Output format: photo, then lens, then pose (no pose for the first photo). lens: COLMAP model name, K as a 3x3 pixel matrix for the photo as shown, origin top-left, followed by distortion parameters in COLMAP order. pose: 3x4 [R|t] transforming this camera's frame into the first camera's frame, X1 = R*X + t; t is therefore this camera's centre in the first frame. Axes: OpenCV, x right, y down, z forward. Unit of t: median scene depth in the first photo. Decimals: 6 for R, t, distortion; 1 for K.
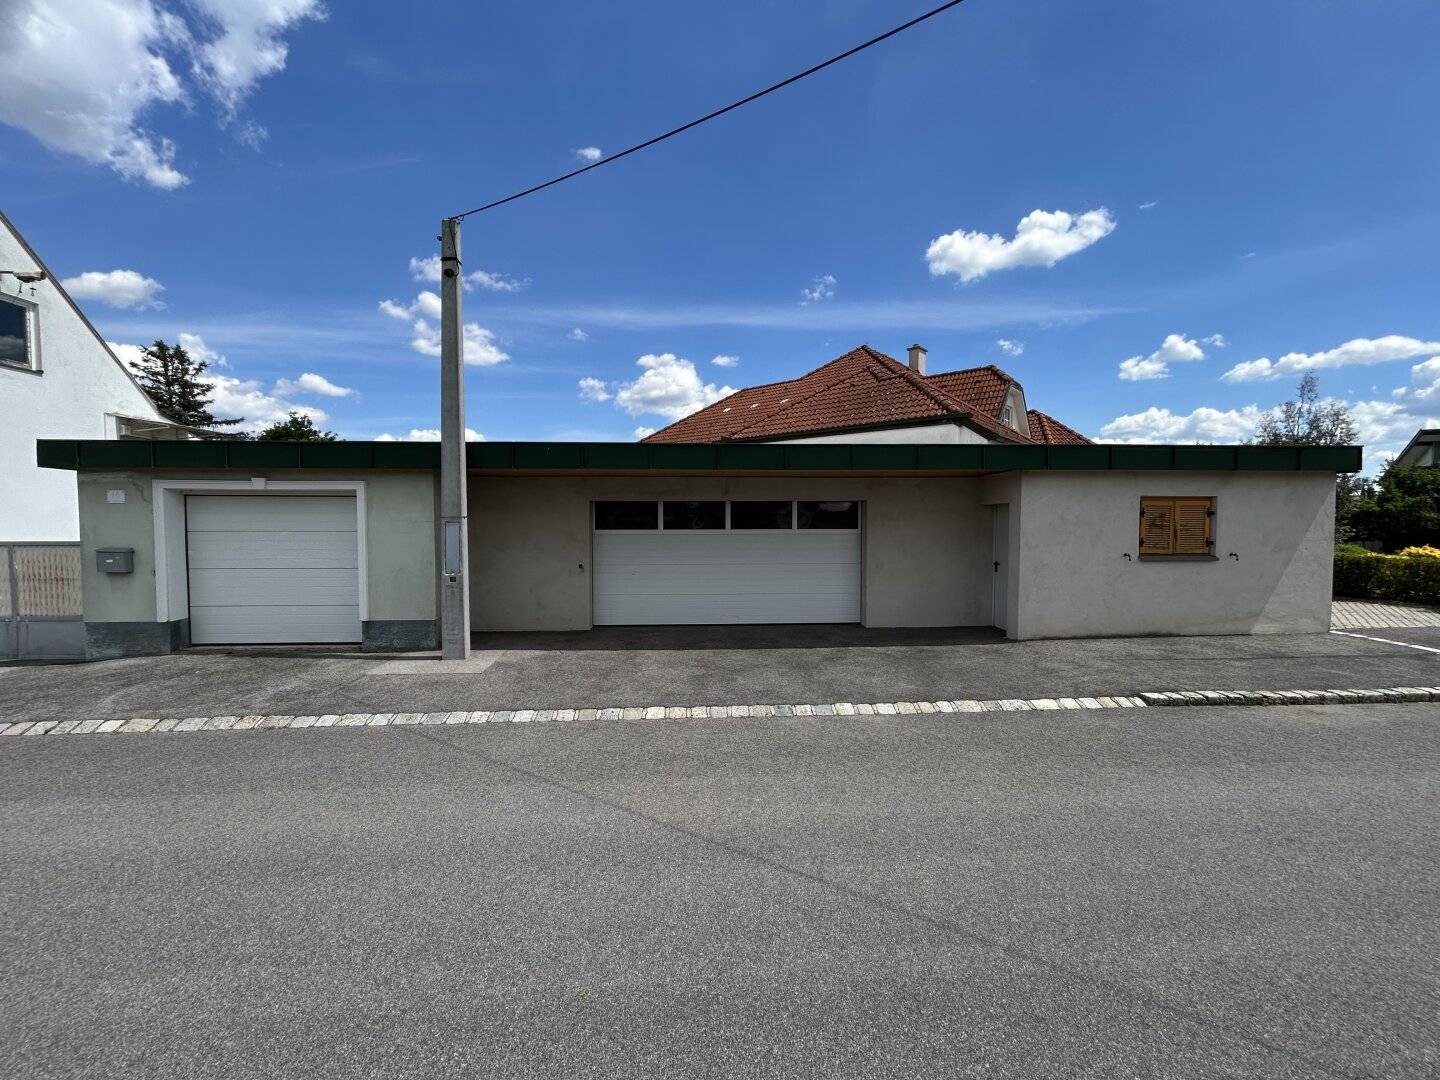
lens RADIAL K [[678.2, 0, 720.0], [0, 678.2, 552.1], [0, 0, 1]] dist [-0.004065, 0.000271]
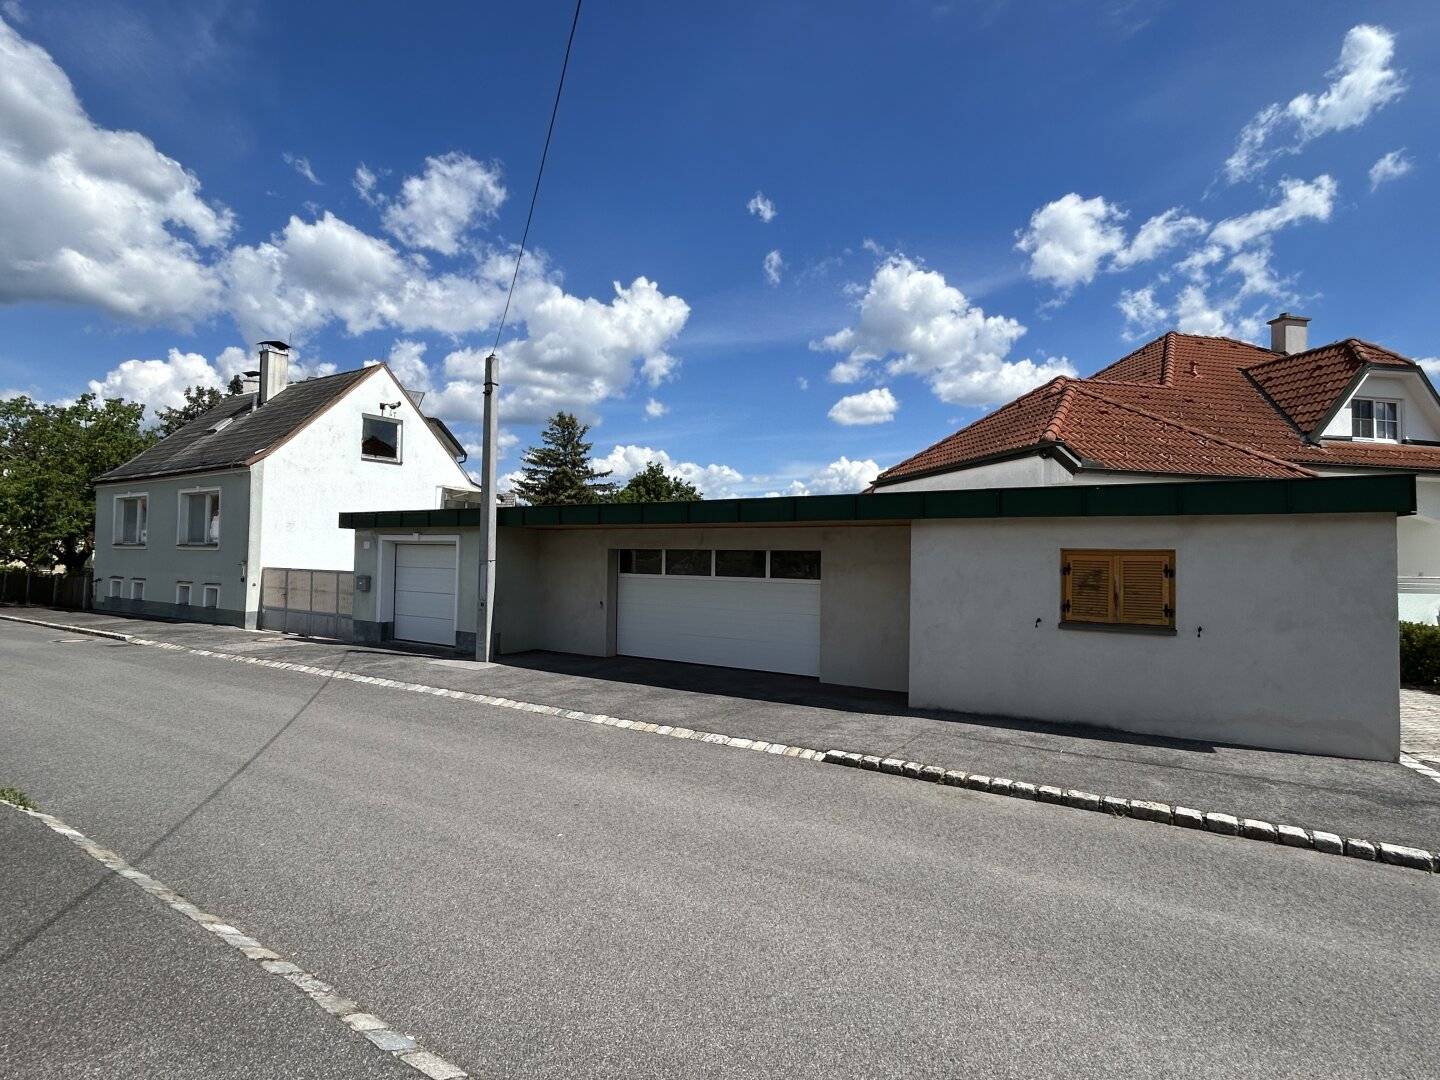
lens RADIAL K [[989.5, 0, 720.6], [0, 989.5, 534.2], [0, 0, 1]] dist [-0.002989, 0.003819]
pose [[0.727737, -0.001867, -0.685854, 1.118111], [-0.052272, 0.996937, -0.058179, -0.009749], [0.683861, 0.078190, 0.725410, -0.138774]]
